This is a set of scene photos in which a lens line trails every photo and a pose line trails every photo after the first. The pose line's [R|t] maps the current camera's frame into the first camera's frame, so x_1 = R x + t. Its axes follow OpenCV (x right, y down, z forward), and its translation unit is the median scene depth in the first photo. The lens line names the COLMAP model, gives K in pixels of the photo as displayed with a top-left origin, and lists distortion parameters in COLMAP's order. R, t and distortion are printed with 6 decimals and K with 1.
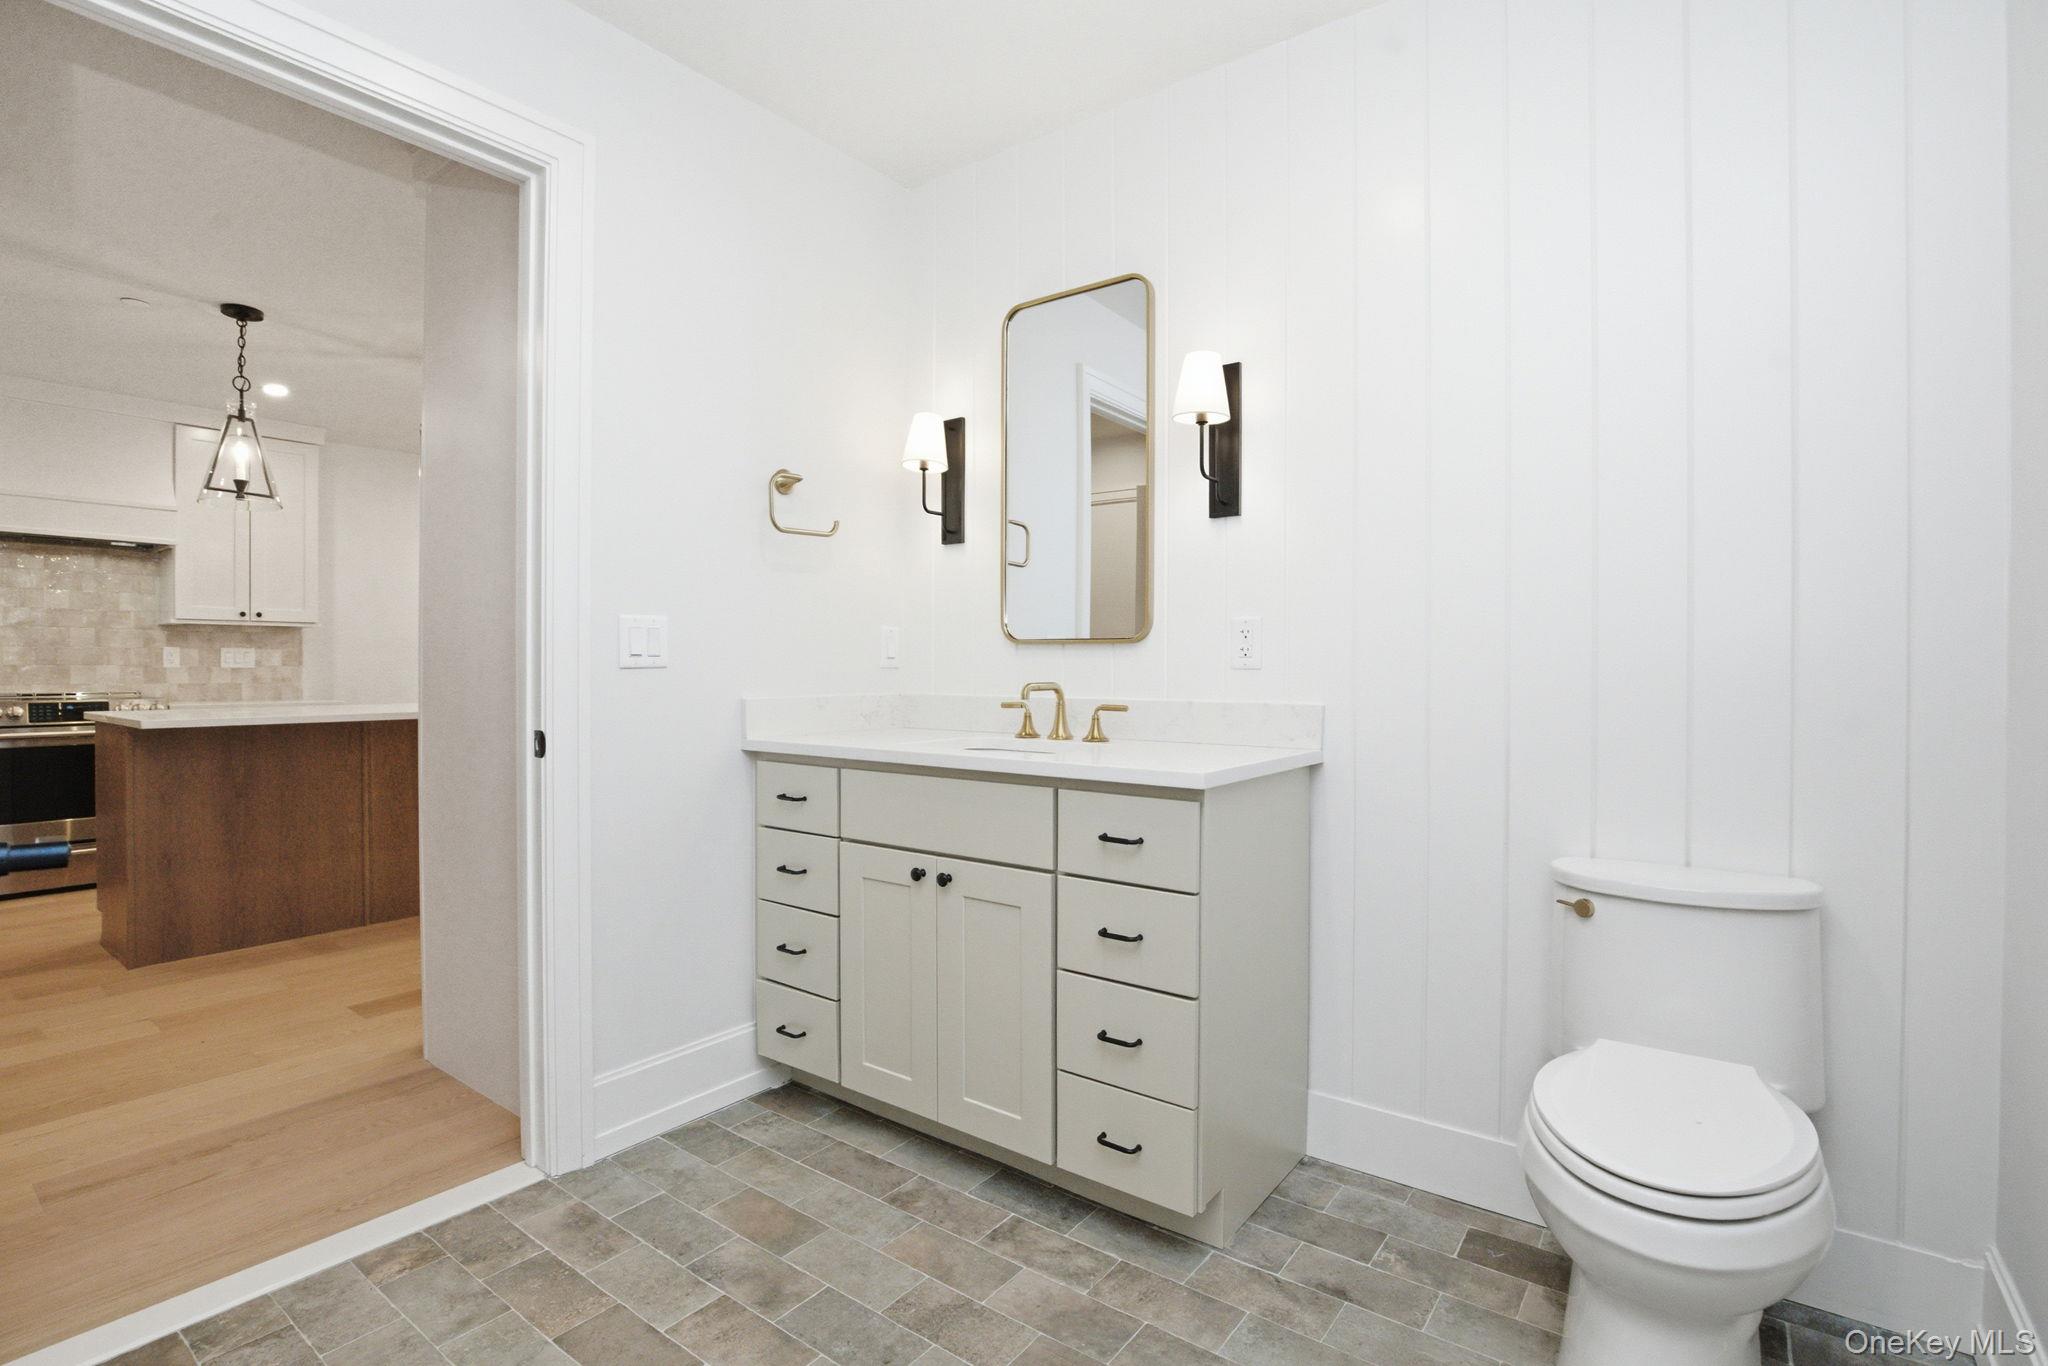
lens RADIAL K [[974.0, 0, 1027.9], [0, 974.0, 662.6], [0, 0, 1]] dist [-0.035723, 0.005213]
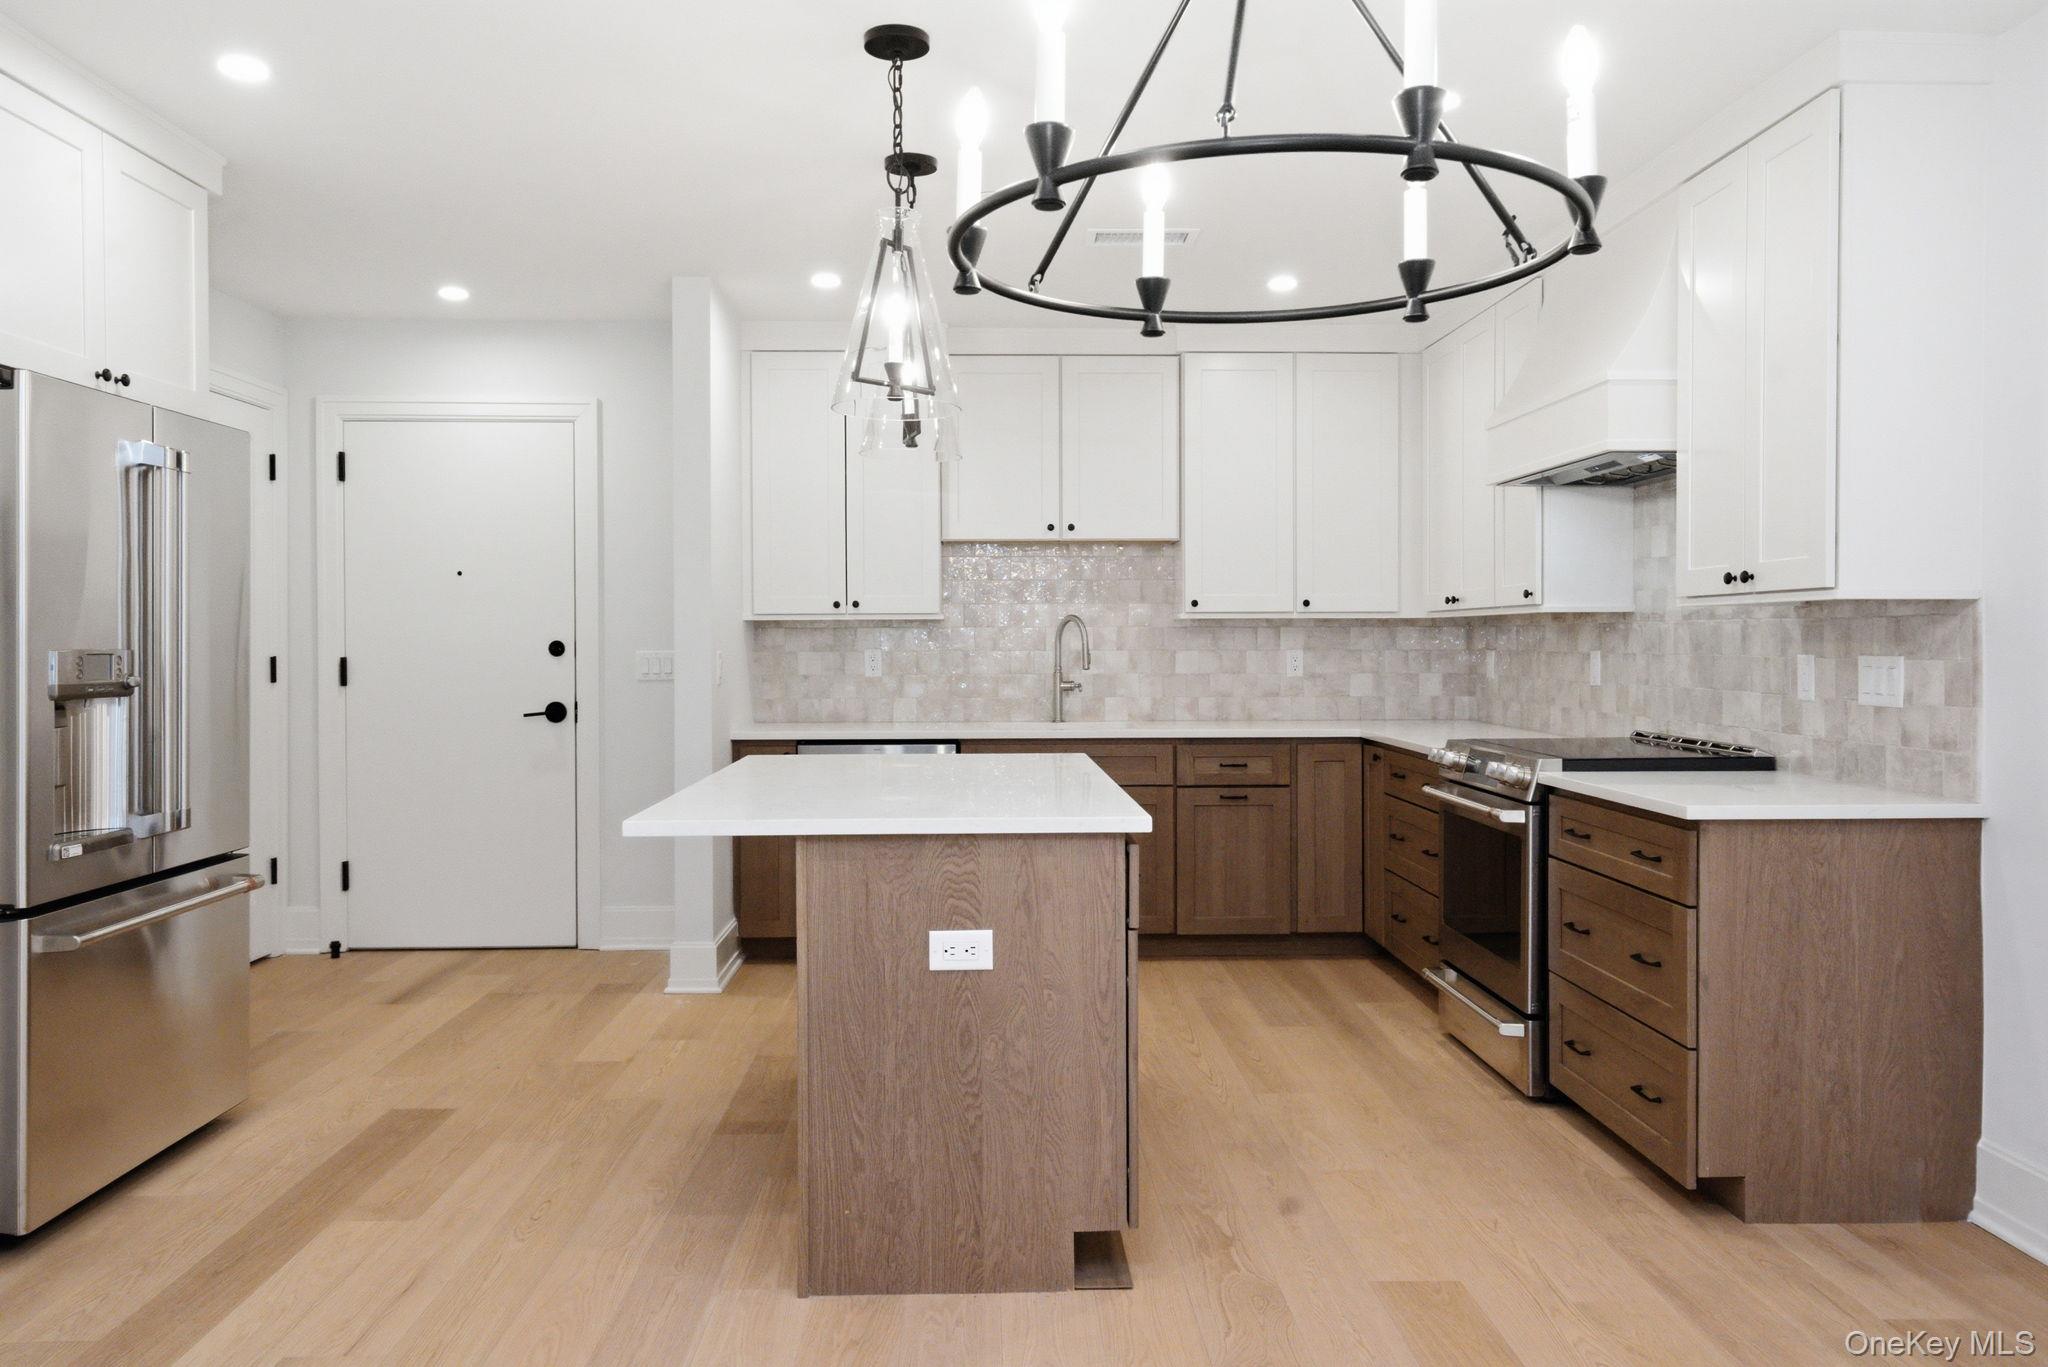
lens RADIAL K [[1473.1, 0, 1026.5], [0, 1473.1, 664.8], [0, 0, 1]] dist [0.000143, 0.001502]
pose [[-0.776804, 0.010047, -0.629662, -0.152625], [0.002439, 0.999913, 0.012945, -0.019465], [0.629737, 0.008520, -0.776761, 1.171790]]
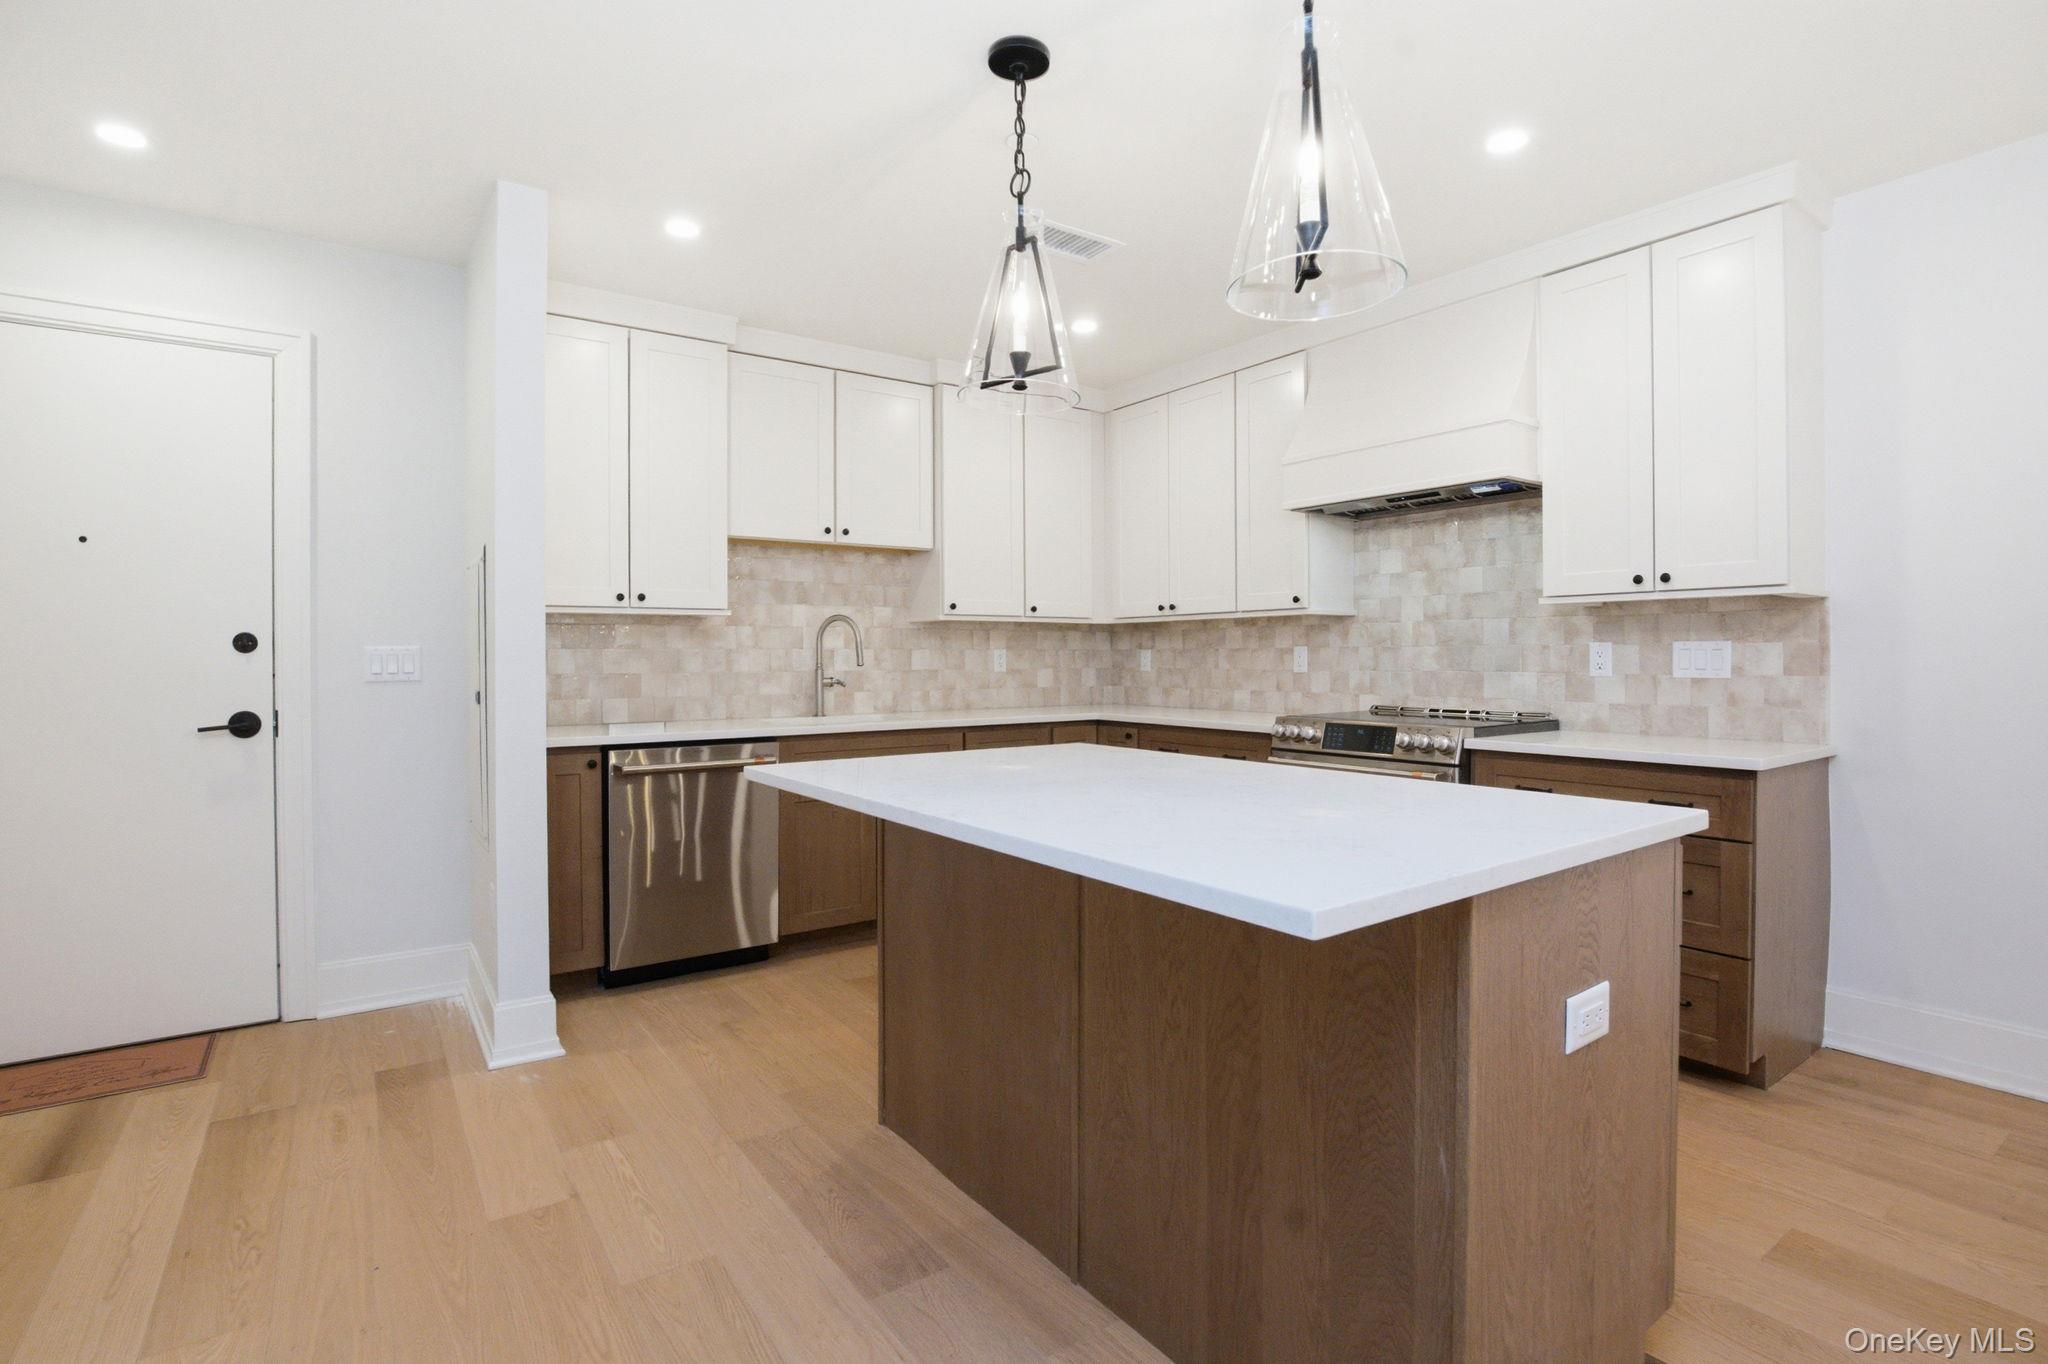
lens RADIAL K [[974.0, 0, 1027.9], [0, 974.0, 661.6], [0, 0, 1]] dist [-0.035723, 0.005213]
pose [[-0.301593, 0.003129, -0.953432, -0.178641], [0.006048, 0.999981, 0.001369, -0.006549], [0.953418, -0.005354, -0.301606, 0.745985]]
